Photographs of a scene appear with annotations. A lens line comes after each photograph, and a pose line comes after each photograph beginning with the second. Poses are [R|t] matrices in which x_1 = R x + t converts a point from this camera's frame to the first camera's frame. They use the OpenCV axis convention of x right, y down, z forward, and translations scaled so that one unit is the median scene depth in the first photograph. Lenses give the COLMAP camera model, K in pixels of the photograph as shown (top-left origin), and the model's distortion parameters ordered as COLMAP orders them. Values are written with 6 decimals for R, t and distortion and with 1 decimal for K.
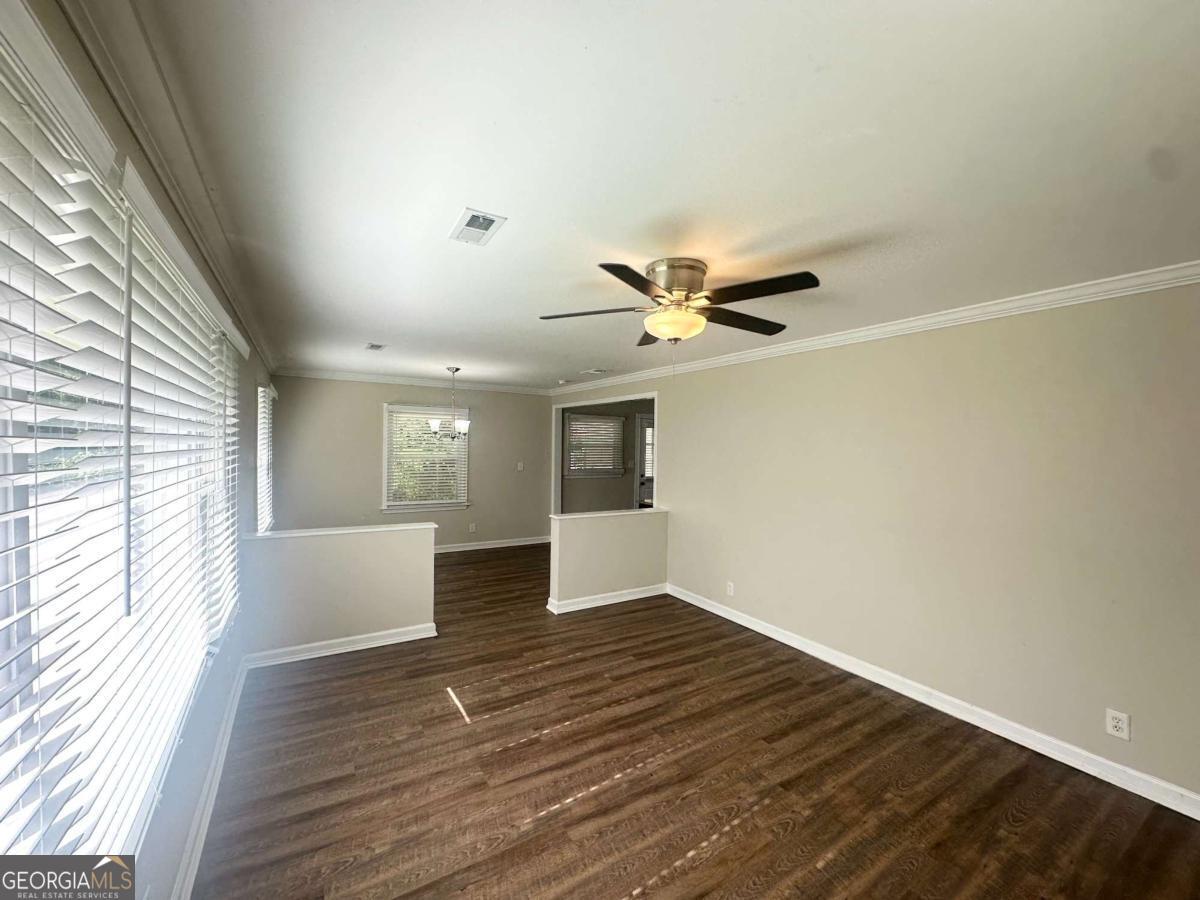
lens RADIAL K [[476.7, 0, 600.0], [0, 476.7, 450.0], [0, 0, 1]] dist [0.001795, 0.000597]
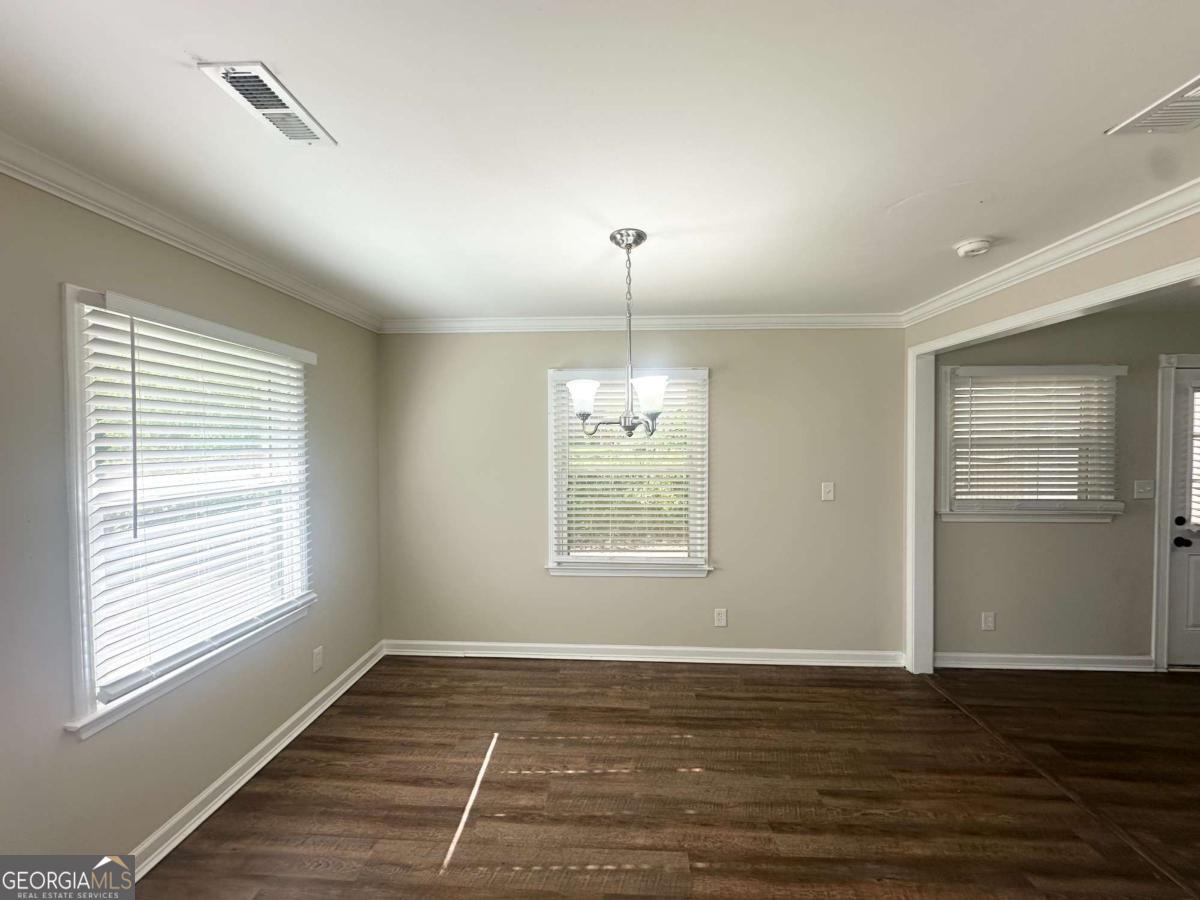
lens RADIAL K [[476.7, 0, 600.0], [0, 476.7, 450.0], [0, 0, 1]] dist [0.001795, 0.000597]
pose [[0.828551, -0.007038, -0.559869, -0.157545], [0.009459, 0.999954, 0.001429, -0.012507], [0.559834, -0.006480, 0.828580, 0.868360]]
